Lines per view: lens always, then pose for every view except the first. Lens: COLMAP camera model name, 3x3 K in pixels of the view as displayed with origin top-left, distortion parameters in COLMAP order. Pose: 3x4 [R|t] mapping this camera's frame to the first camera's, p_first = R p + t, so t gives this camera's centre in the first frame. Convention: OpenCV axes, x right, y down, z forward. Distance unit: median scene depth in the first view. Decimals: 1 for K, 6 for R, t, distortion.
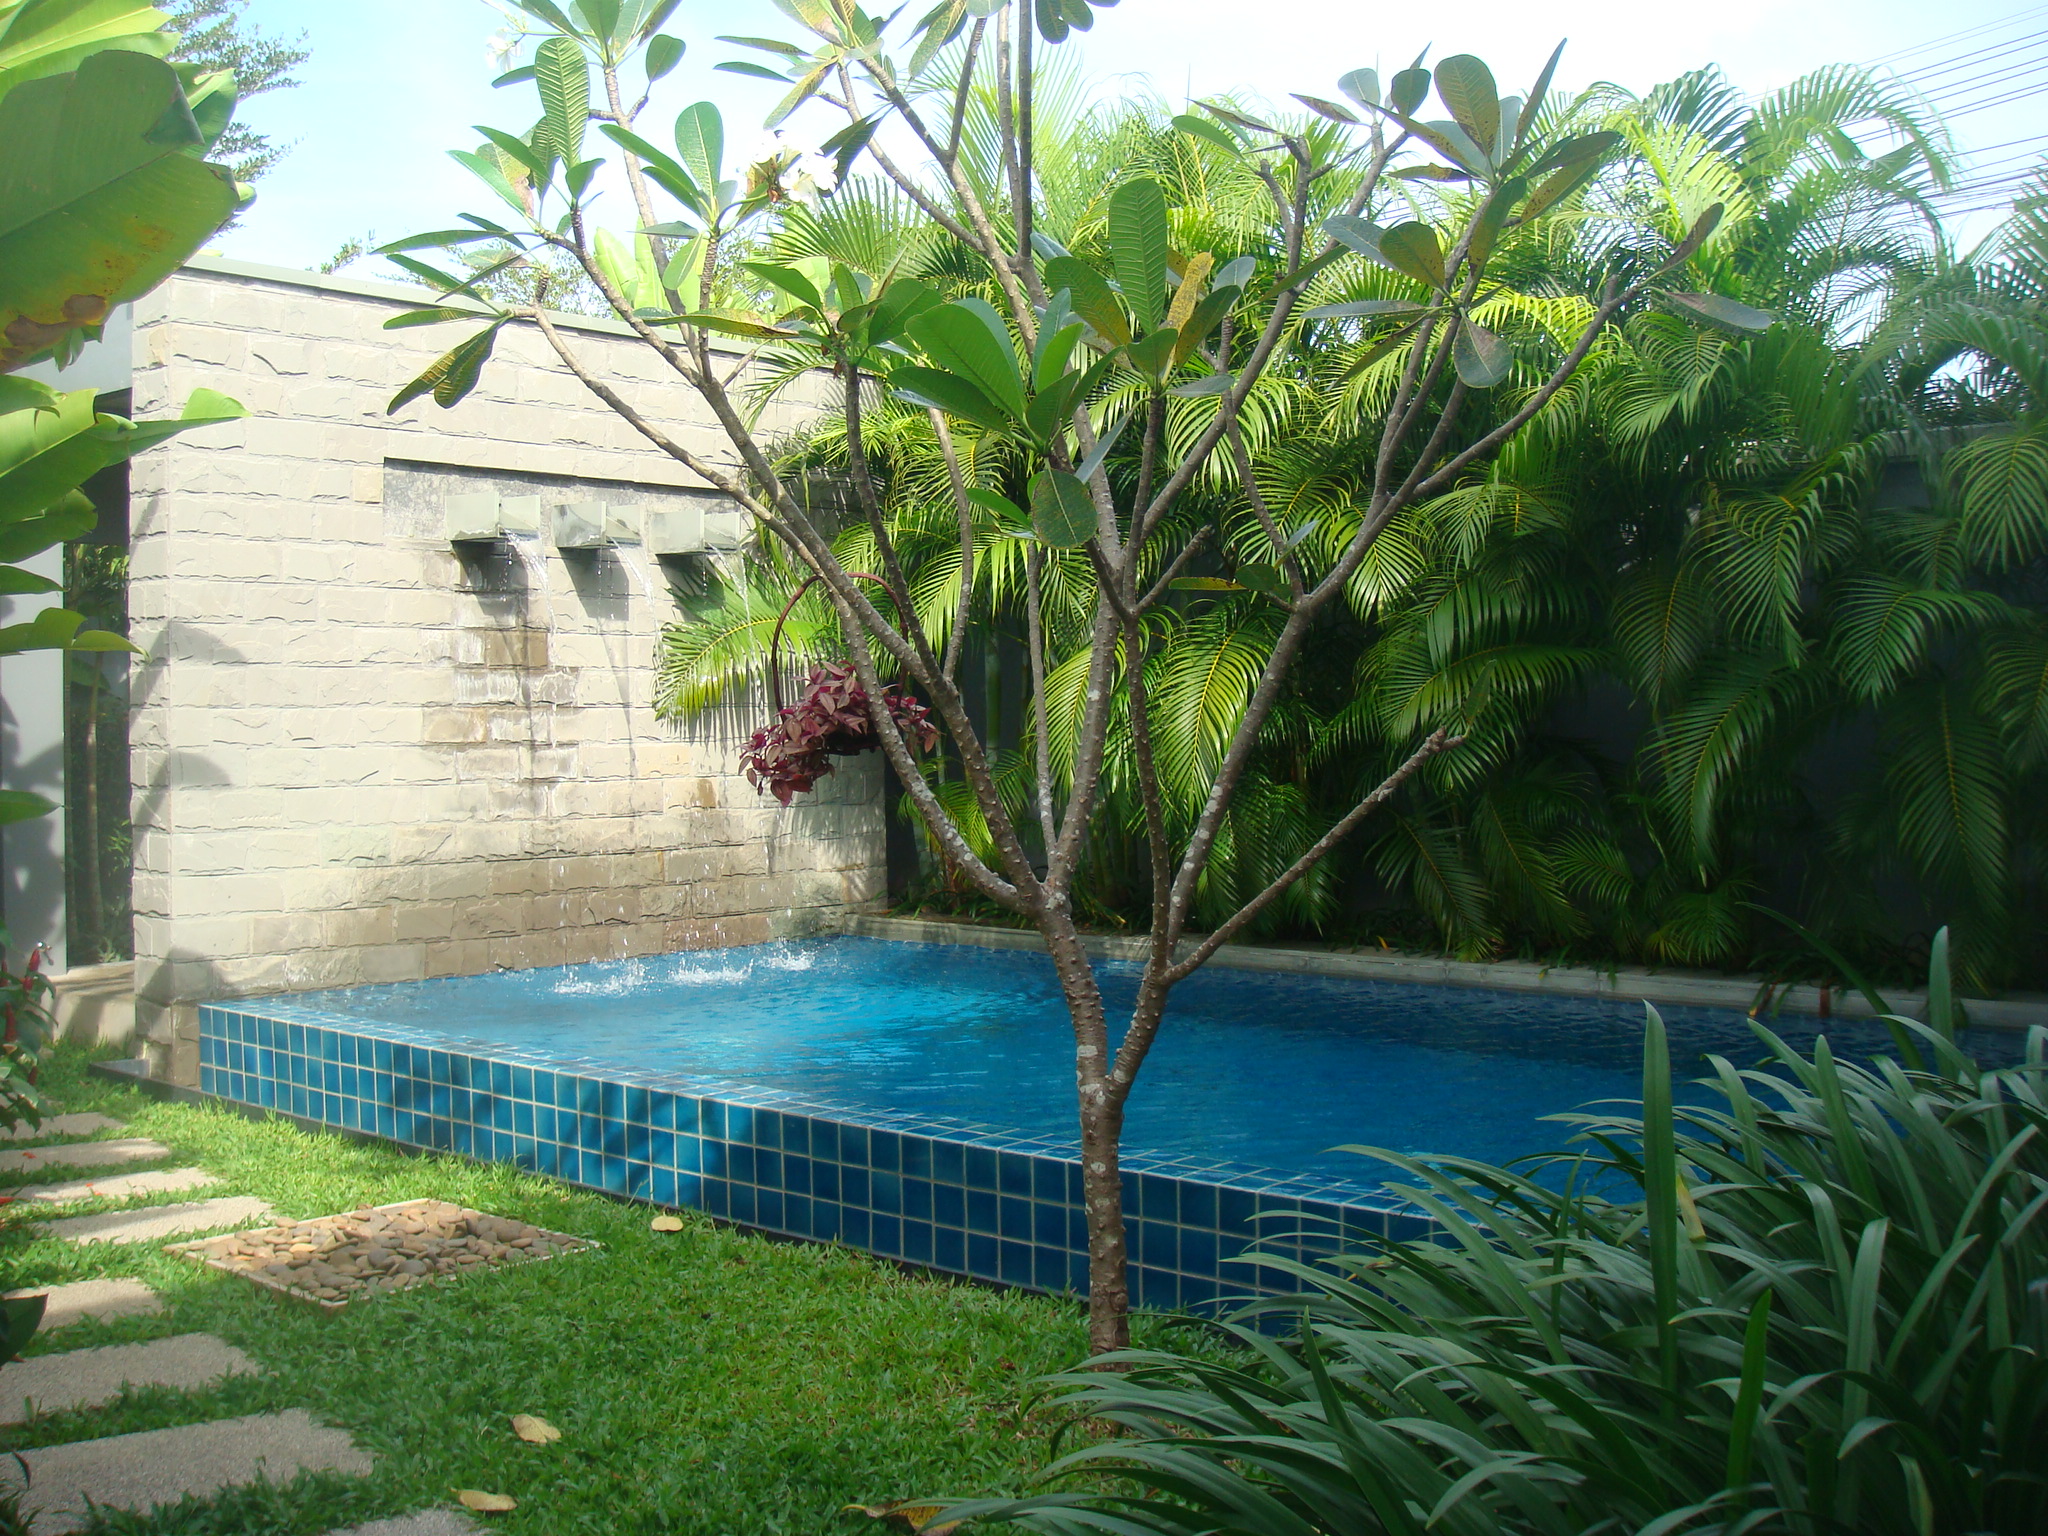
lens RADIAL K [[2198.8, 0, 1024.0], [0, 2198.8, 768.0], [0, 0, 1]] dist [-0.193301, 0.256423]
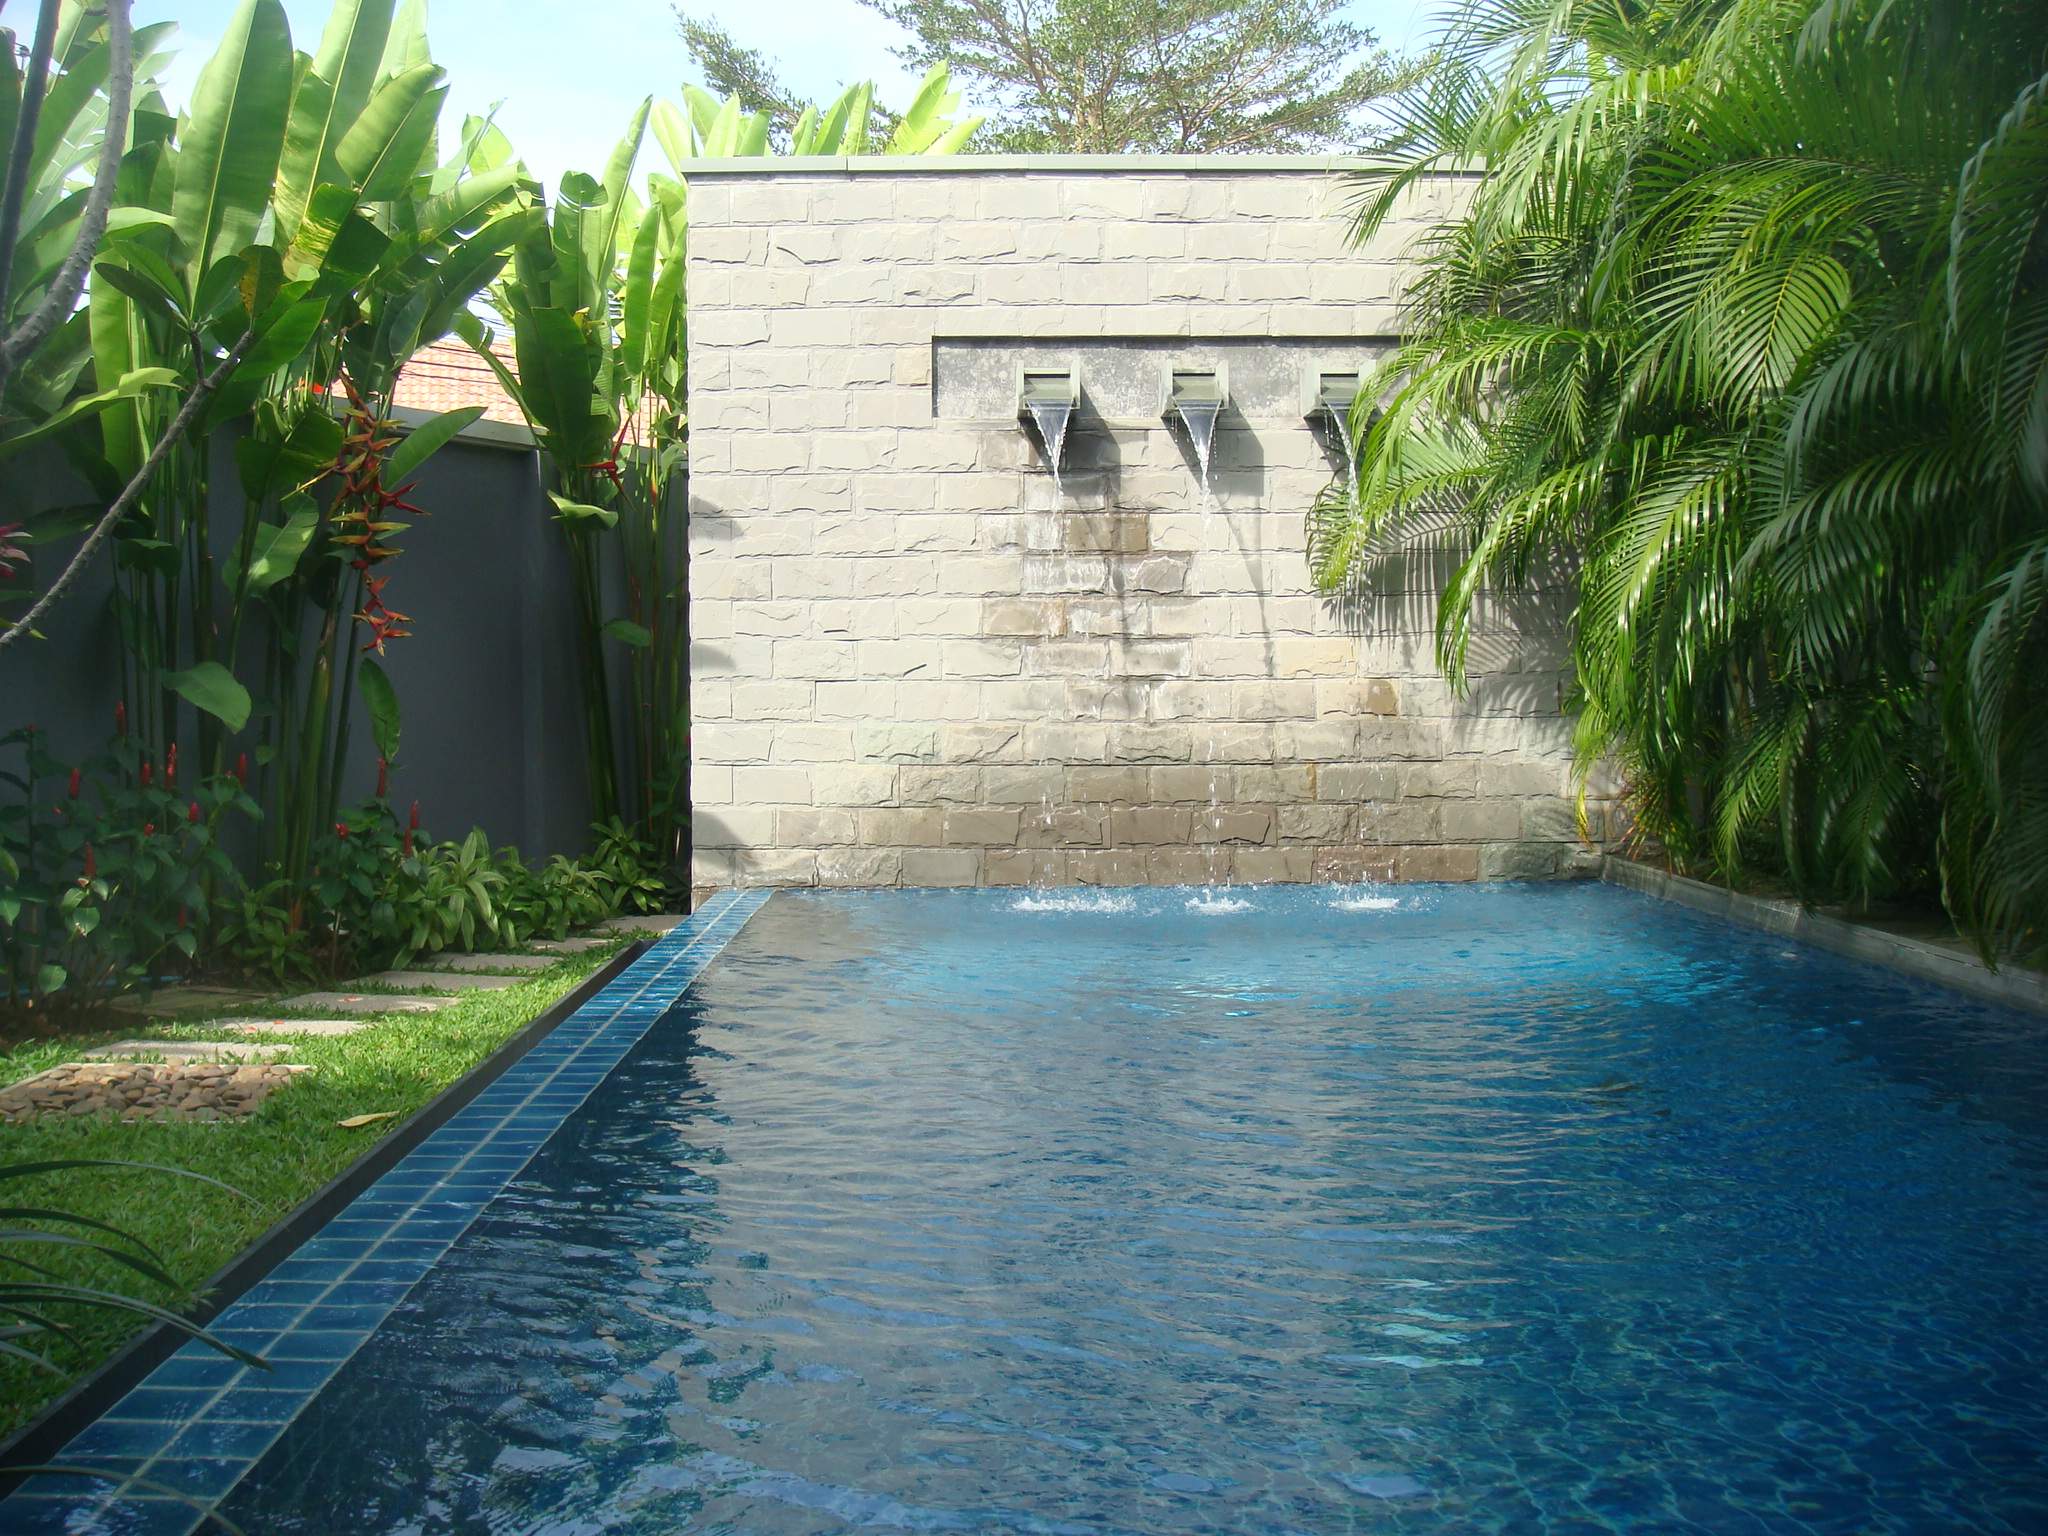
lens RADIAL K [[2198.8, 0, 1024.0], [0, 2198.8, 768.0], [0, 0, 1]] dist [-0.193301, 0.256423]
pose [[0.650985, 0.028302, -0.758562, 0.444323], [-0.011630, 0.999559, 0.027313, 0.018937], [0.759001, -0.008958, 0.651028, 0.382648]]
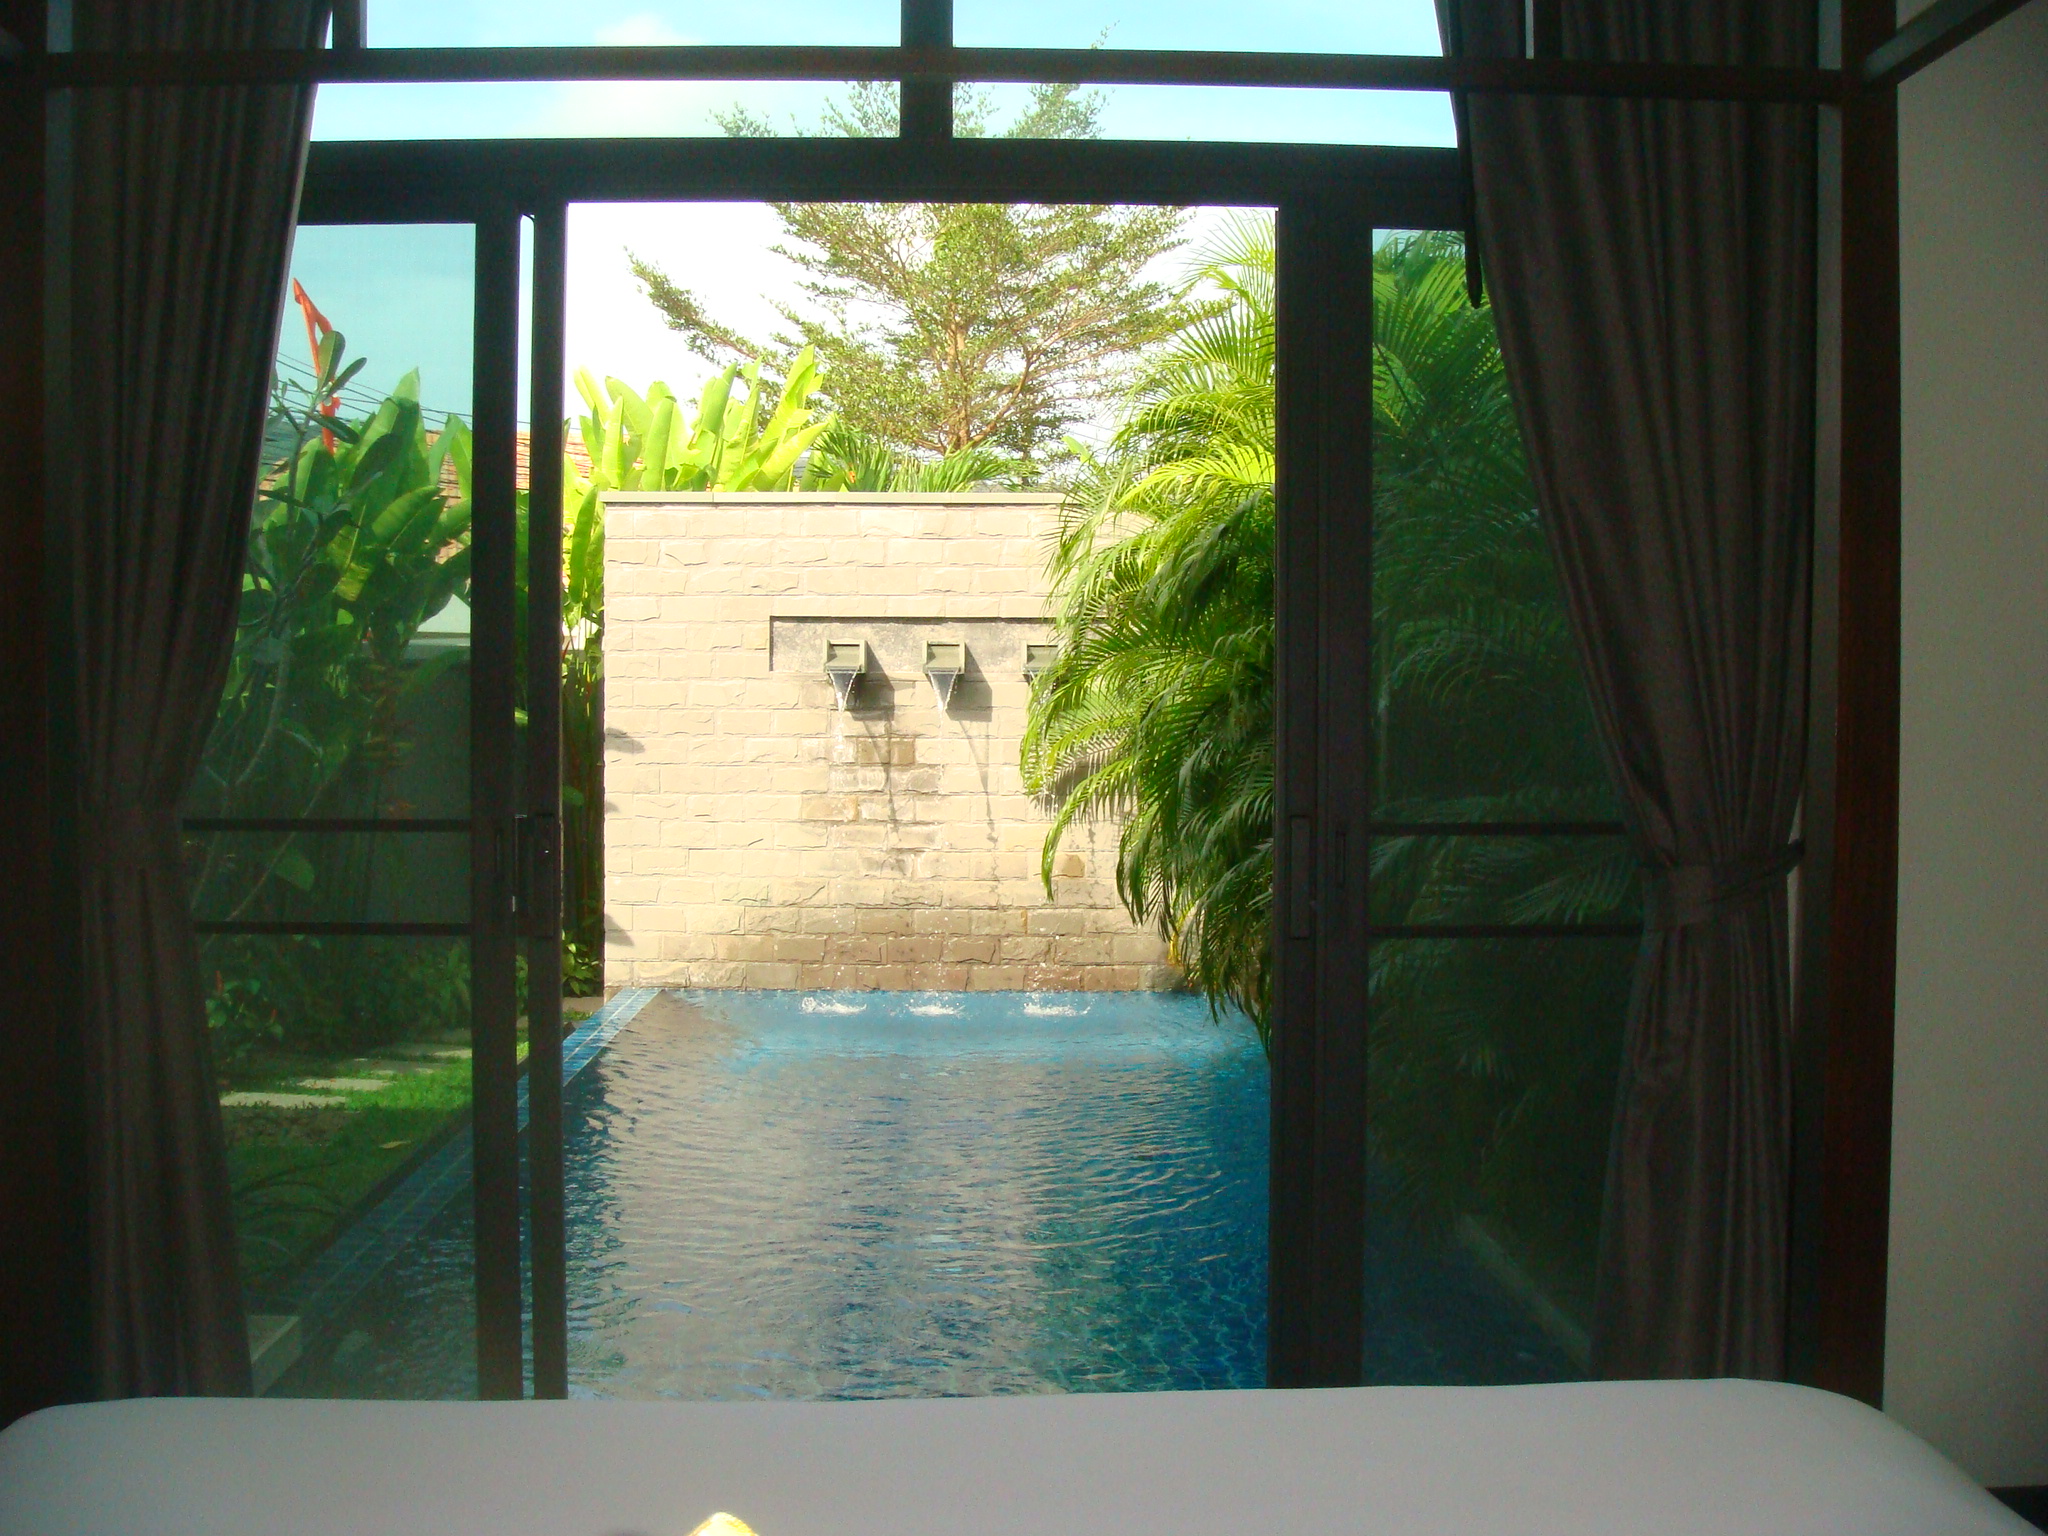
lens RADIAL K [[2198.8, 0, 1024.0], [0, 2198.8, 768.0], [0, 0, 1]] dist [-0.193301, 0.256423]
pose [[0.655079, 0.030277, -0.754954, 0.849290], [-0.024446, 0.999523, 0.018873, -0.072465], [0.755165, 0.006092, 0.655507, 0.181857]]
